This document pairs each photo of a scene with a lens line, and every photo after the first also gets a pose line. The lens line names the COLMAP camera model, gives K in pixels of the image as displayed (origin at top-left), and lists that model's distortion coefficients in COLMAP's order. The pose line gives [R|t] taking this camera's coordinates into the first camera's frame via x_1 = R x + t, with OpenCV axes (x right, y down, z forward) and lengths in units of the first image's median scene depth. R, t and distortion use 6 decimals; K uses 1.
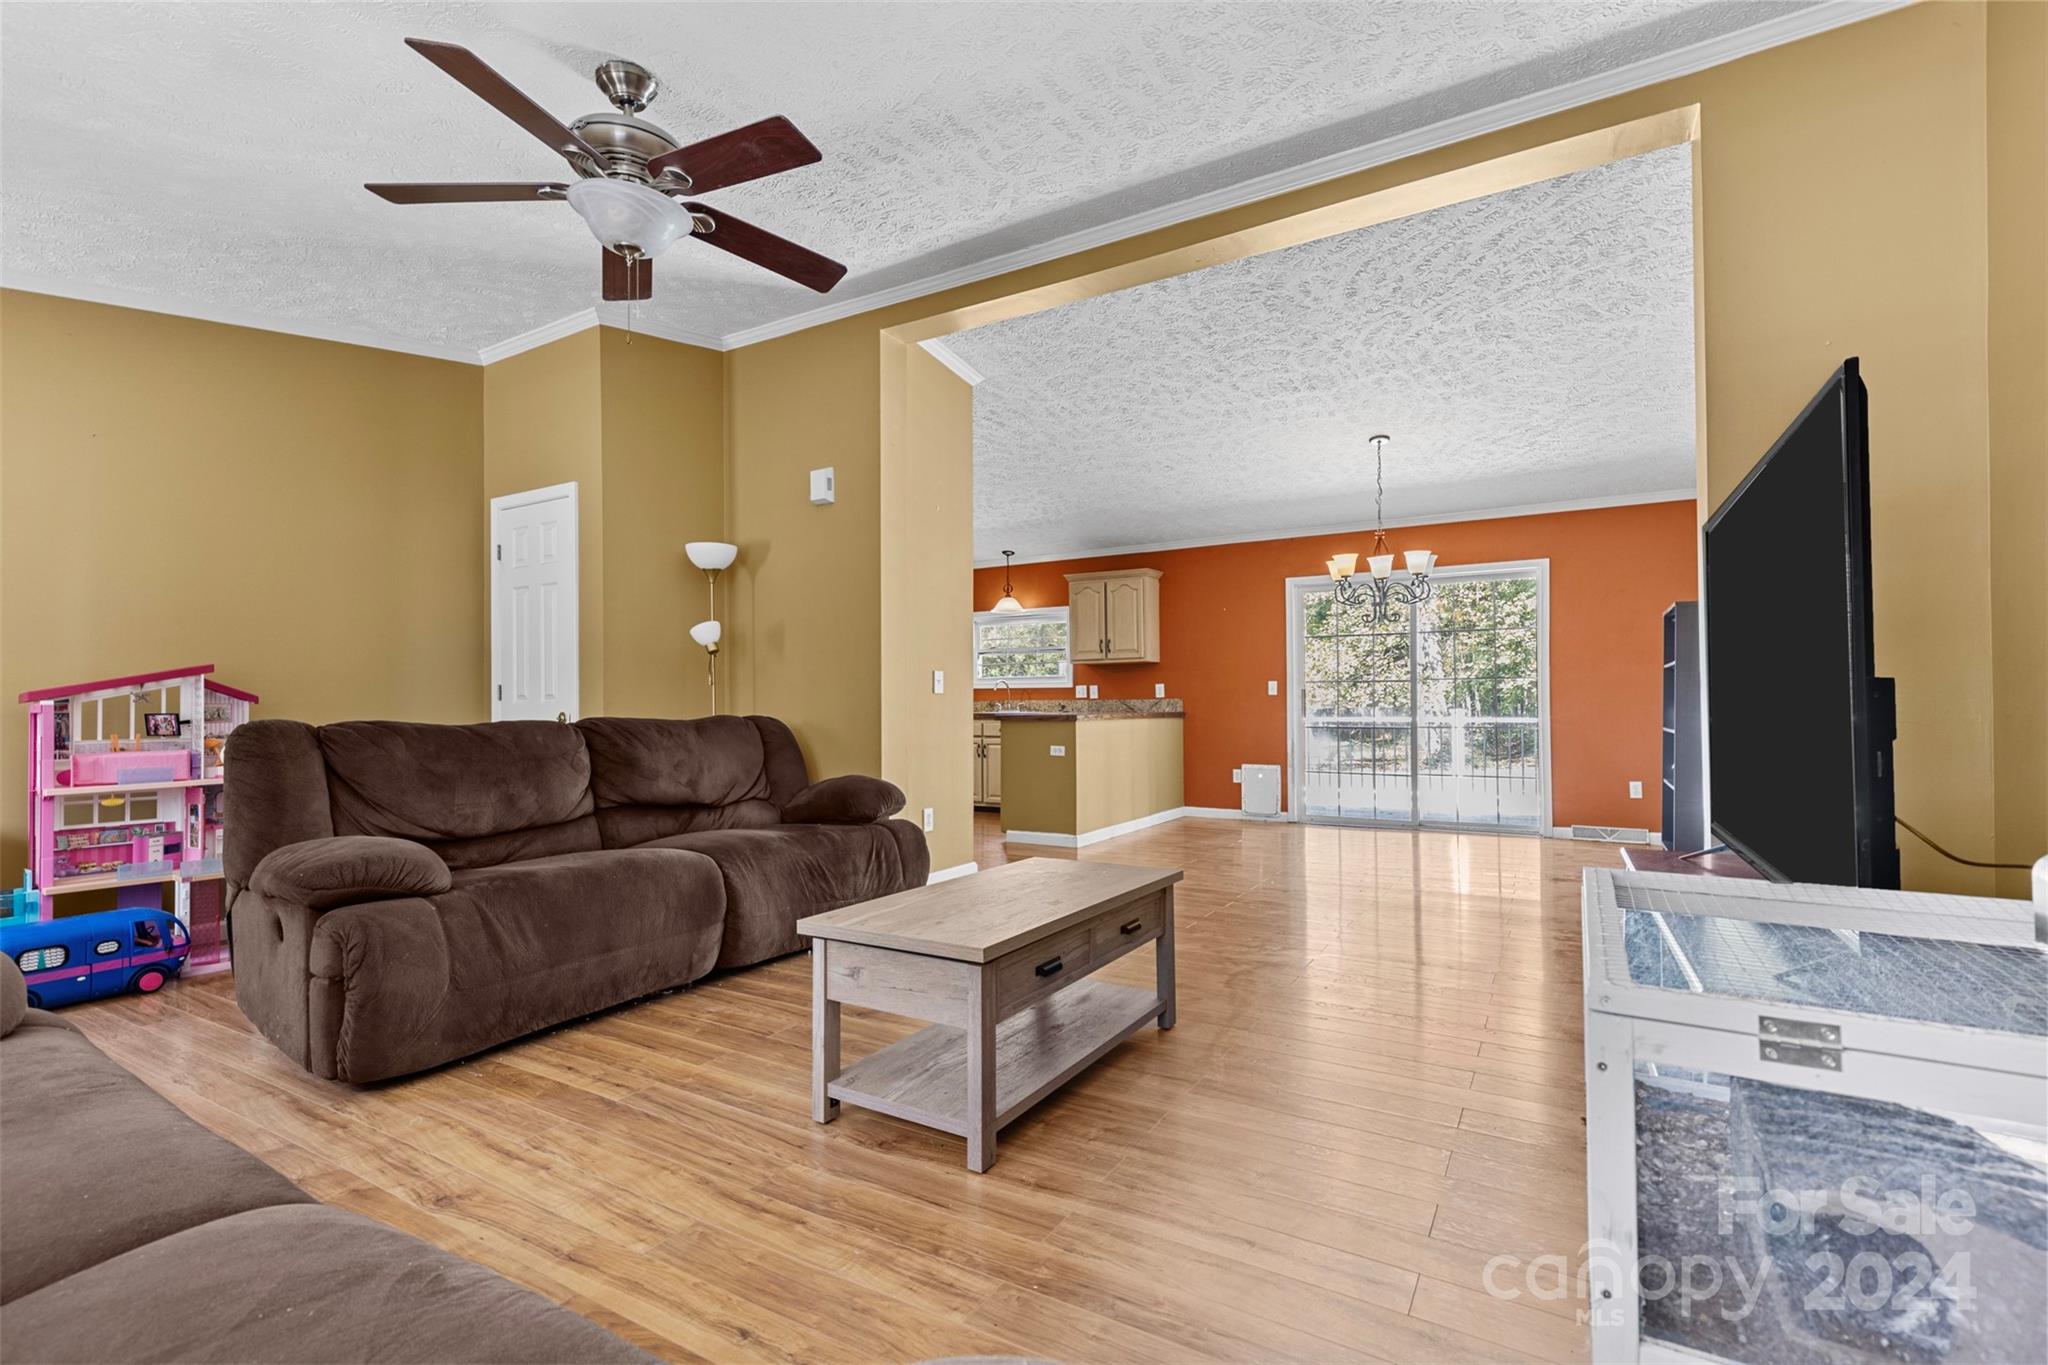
lens RADIAL K [[919.2, 0, 1025.9], [0, 919.2, 690.5], [0, 0, 1]] dist [0.004999, 0.000129]
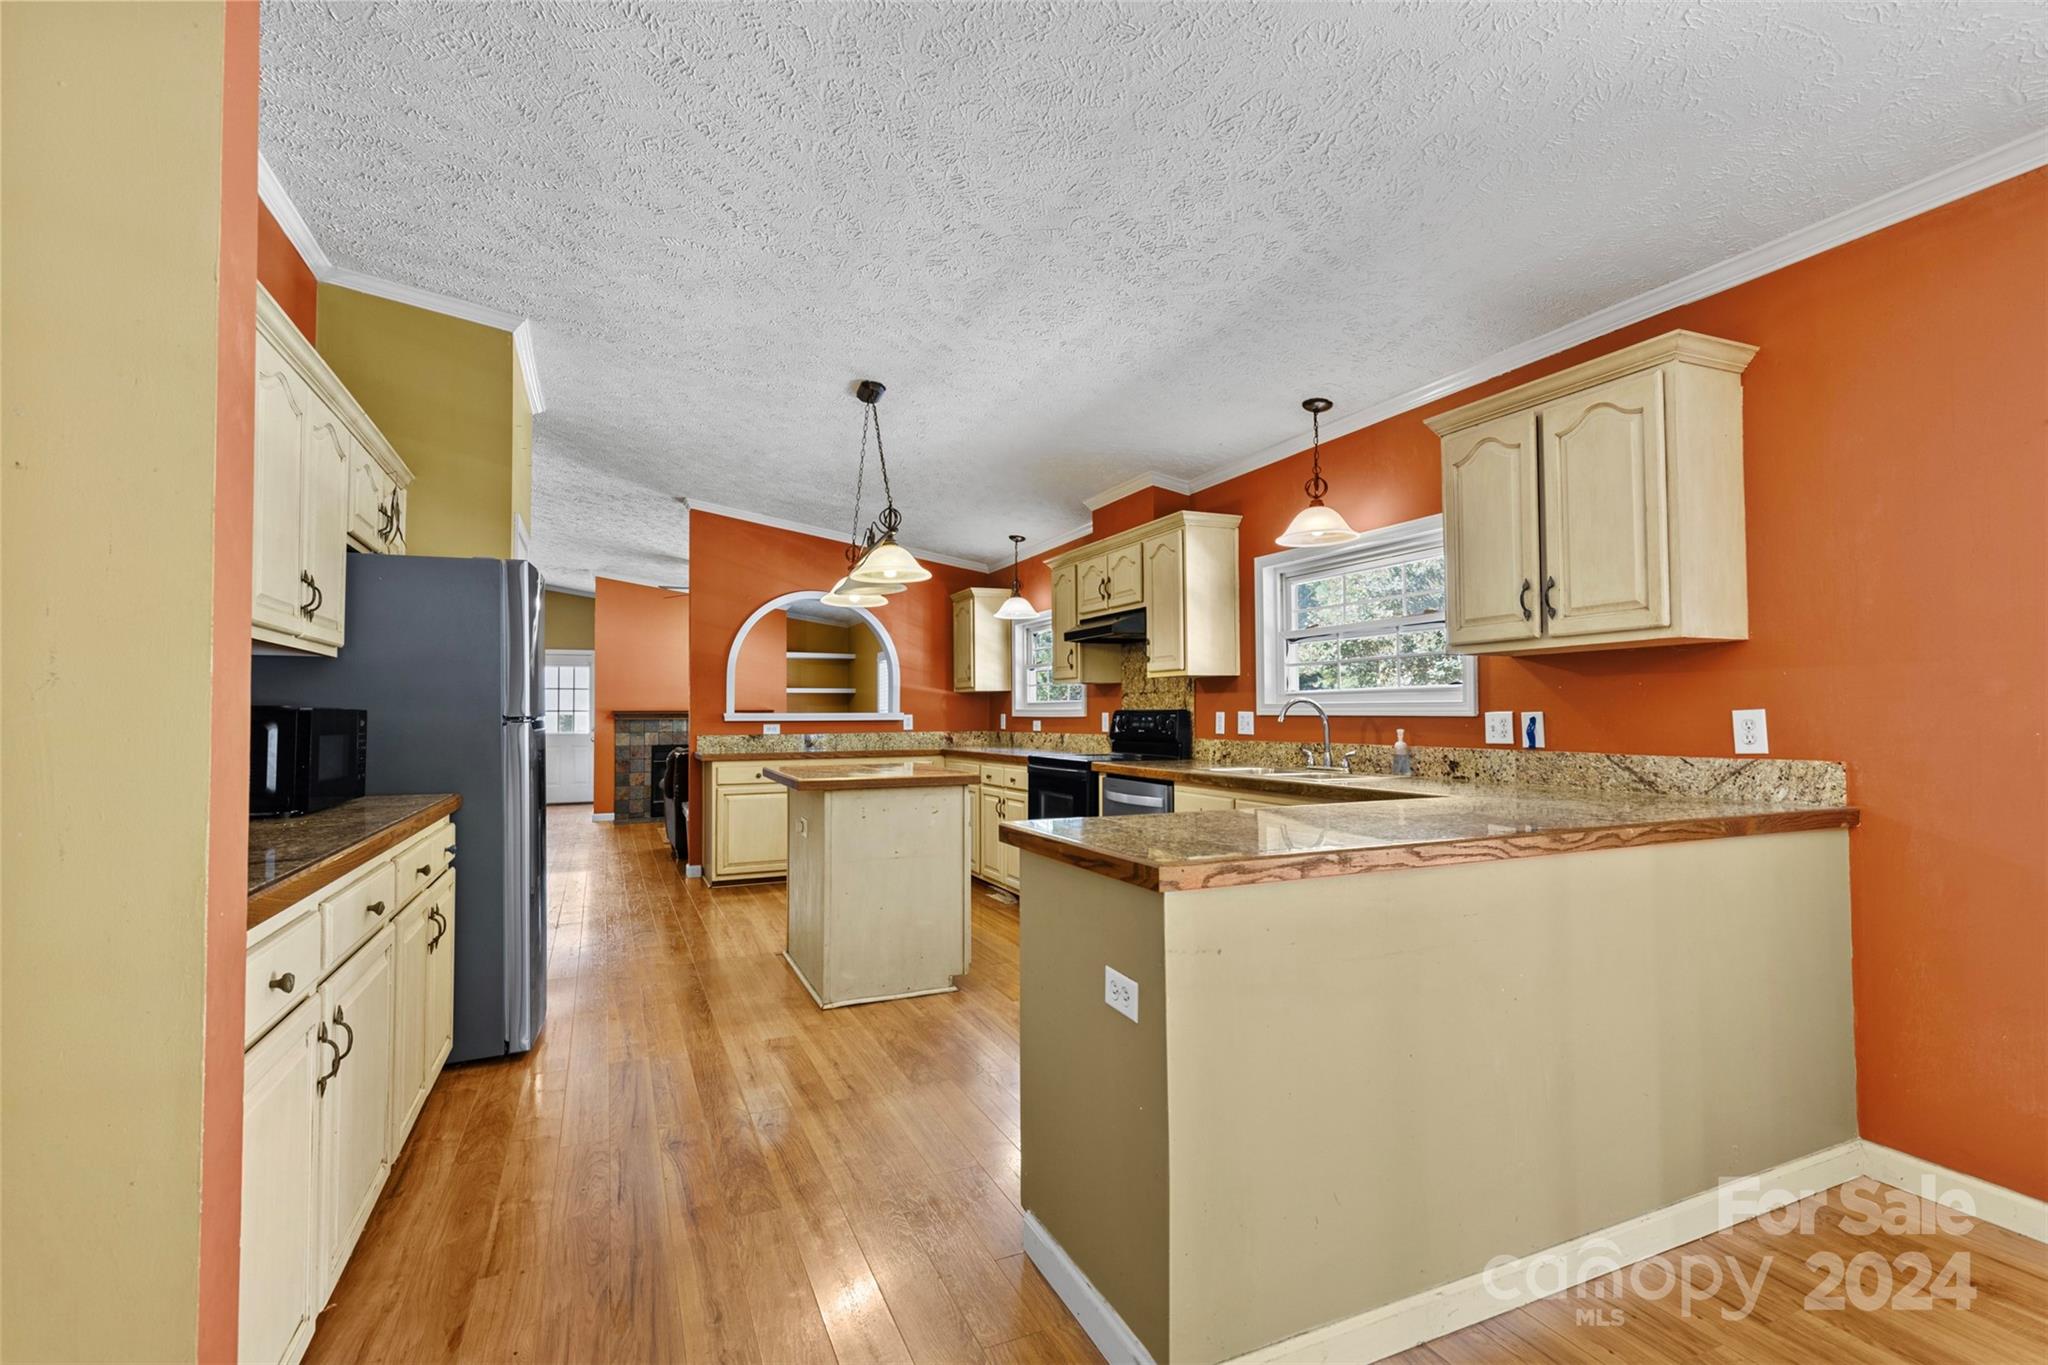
lens RADIAL K [[919.2, 0, 1025.9], [0, 919.2, 690.5], [0, 0, 1]] dist [0.004999, 0.000129]
pose [[0.816235, -0.011983, -0.577596, 0.134195], [0.008470, 0.999926, -0.008775, -0.013779], [0.577658, 0.002271, 0.816275, 0.643726]]
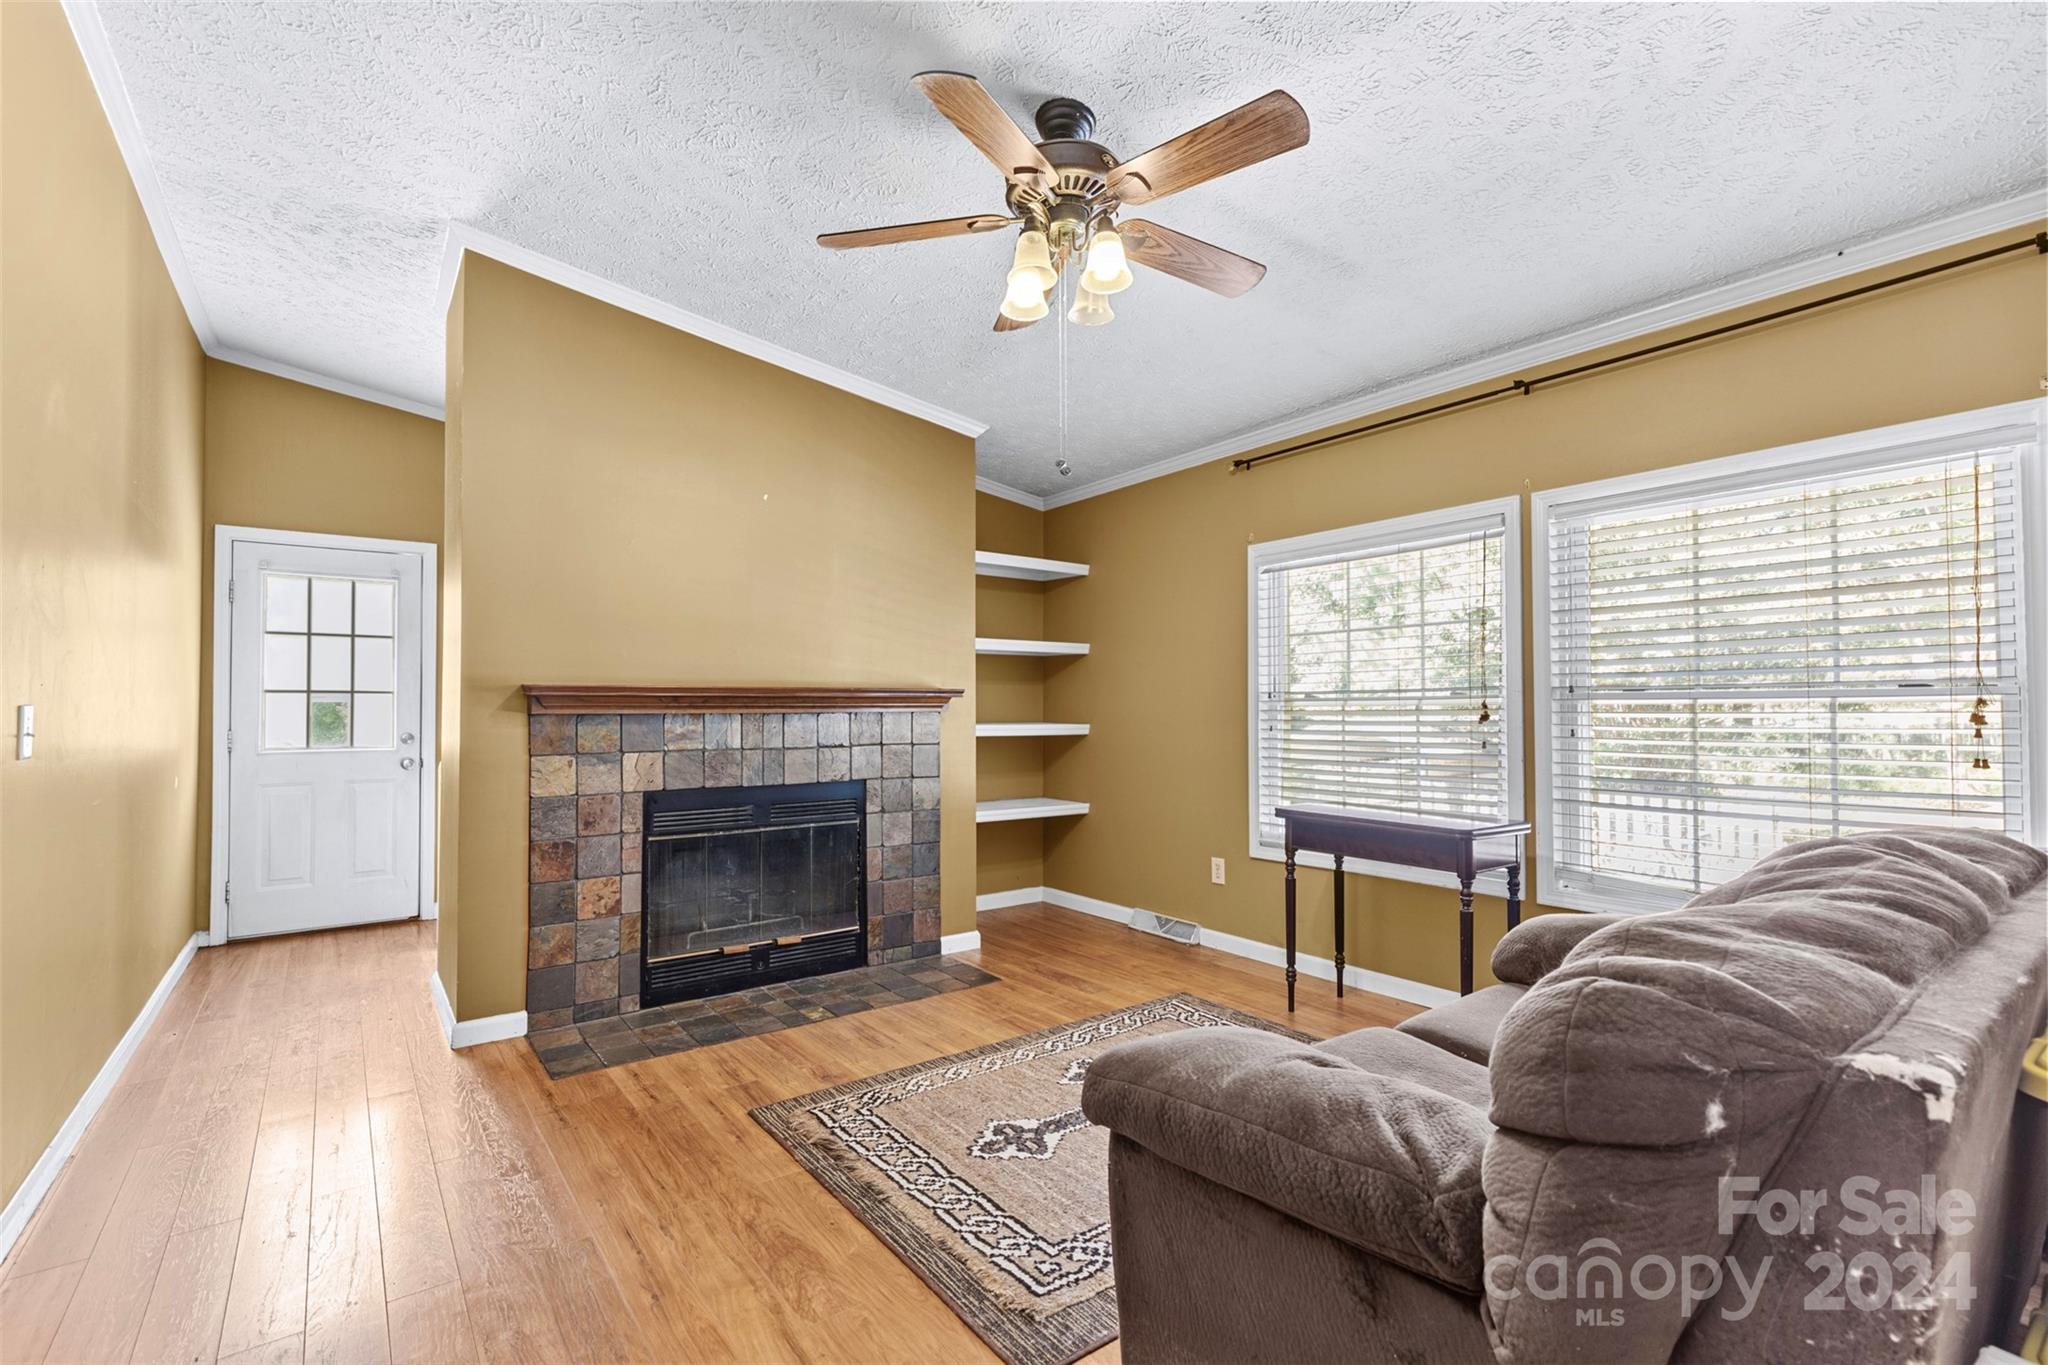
lens RADIAL K [[888.7, 0, 1024.0], [0, 888.7, 682.5], [0, 0, 1]] dist [0.001229, 0.000090]
pose [[0.925590, -0.003231, -0.378514, -0.762597], [0.001902, 0.999991, -0.003885, -0.000606], [0.378523, 0.002875, 0.925588, 1.099731]]
